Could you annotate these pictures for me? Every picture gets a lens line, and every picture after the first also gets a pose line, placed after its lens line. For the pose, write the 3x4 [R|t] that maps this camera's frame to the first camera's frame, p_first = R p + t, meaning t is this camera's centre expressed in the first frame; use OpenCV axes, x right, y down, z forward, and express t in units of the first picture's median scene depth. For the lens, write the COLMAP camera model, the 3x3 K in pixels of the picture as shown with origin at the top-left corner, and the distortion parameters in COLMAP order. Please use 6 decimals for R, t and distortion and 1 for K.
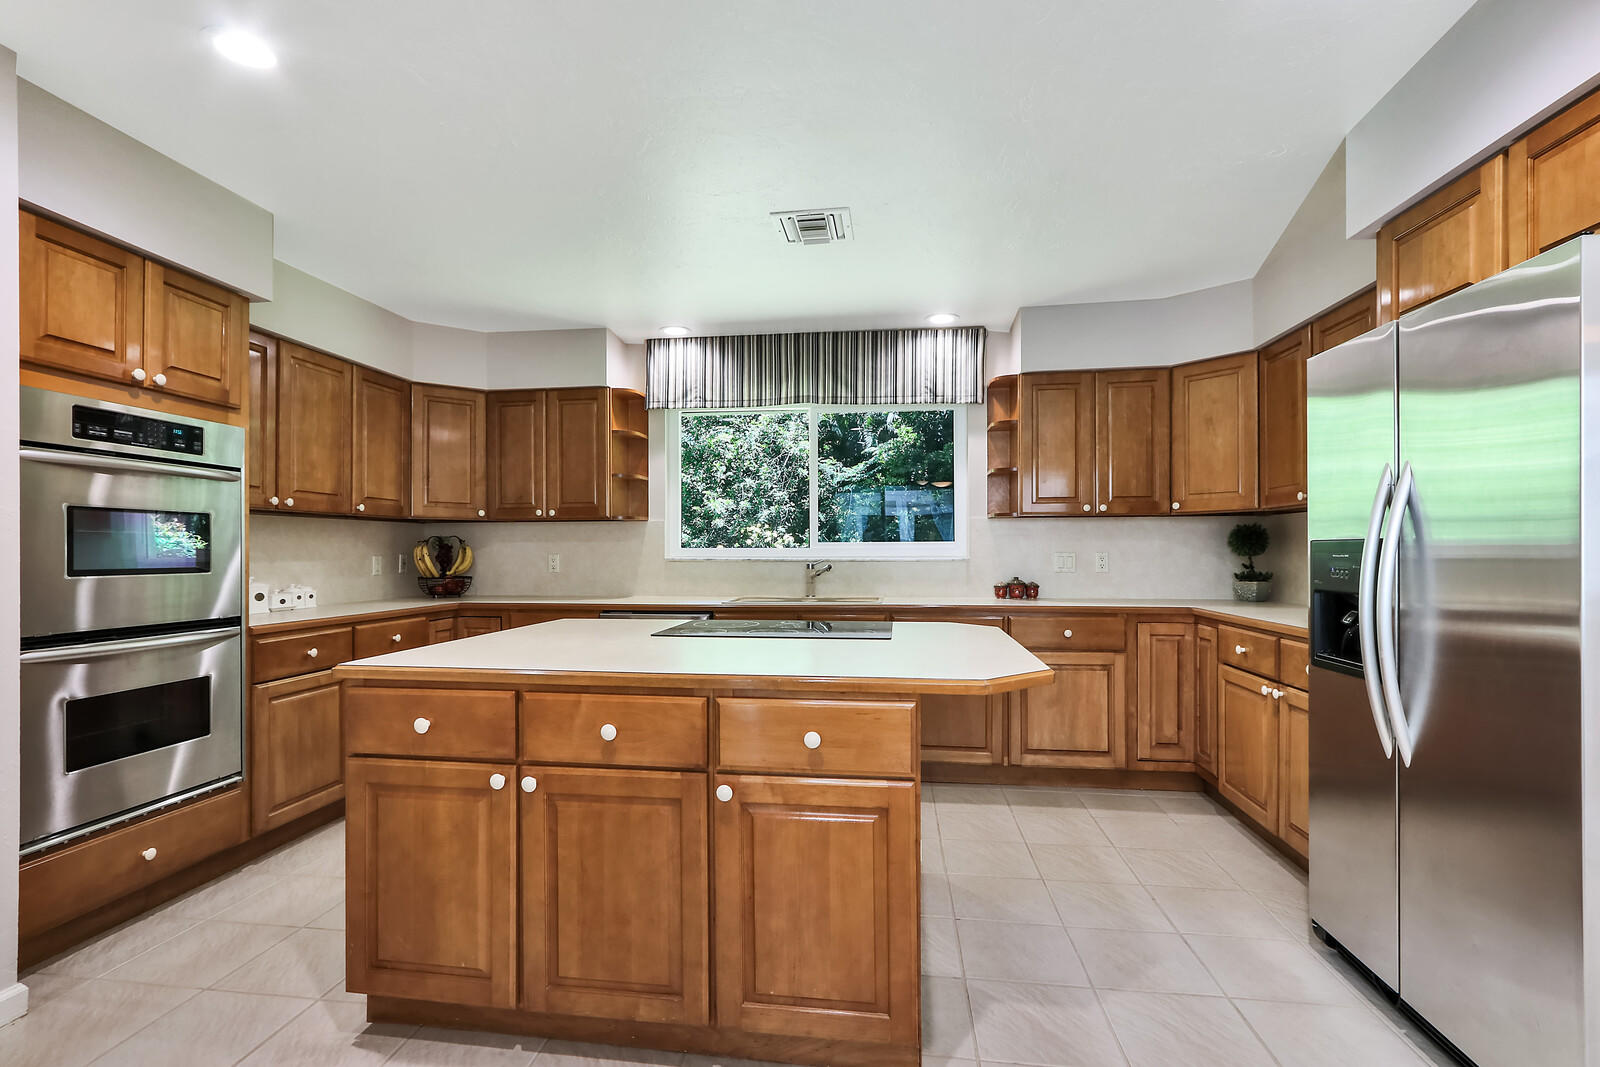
lens RADIAL K [[760.5, 0, 793.3], [0, 760.5, 538.8], [0, 0, 1]] dist [0.004247, 0.001760]
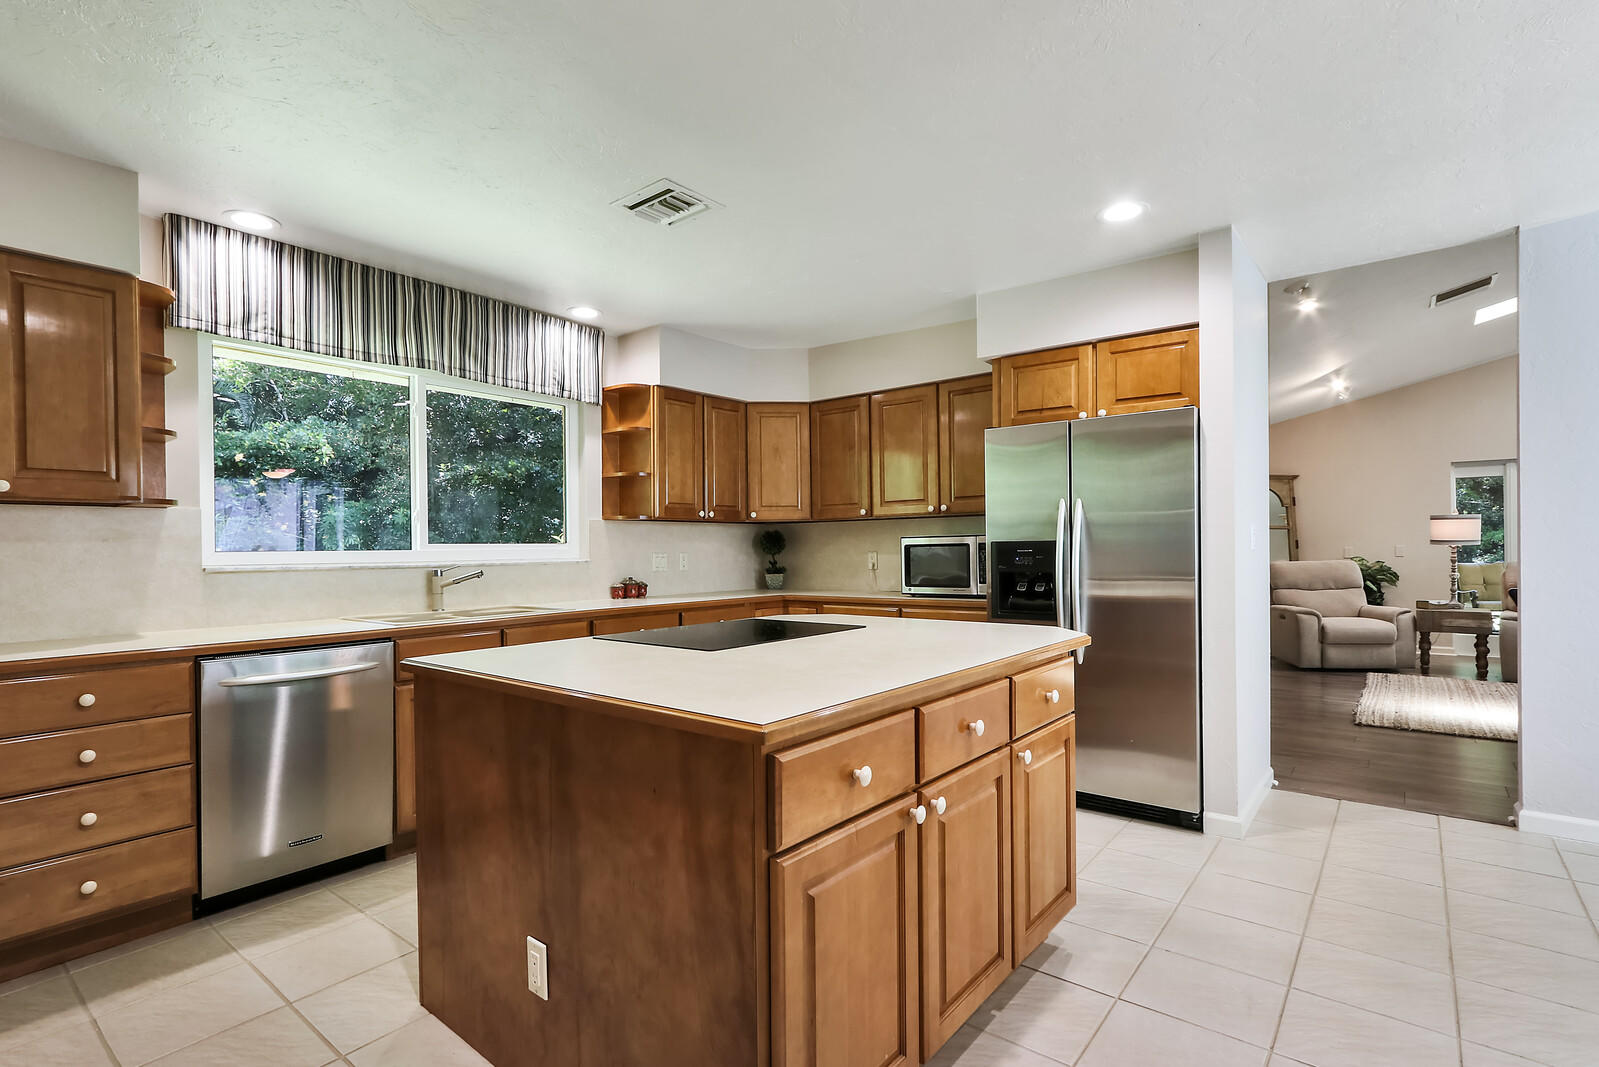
lens RADIAL K [[760.0, 0, 791.8], [0, 760.0, 549.2], [0, 0, 1]] dist [0.004247, 0.001760]
pose [[0.528860, -0.003544, 0.848702, -0.467305], [-0.003011, 0.999977, 0.006052, 0.004203], [-0.848704, -0.005756, 0.528837, 0.256766]]
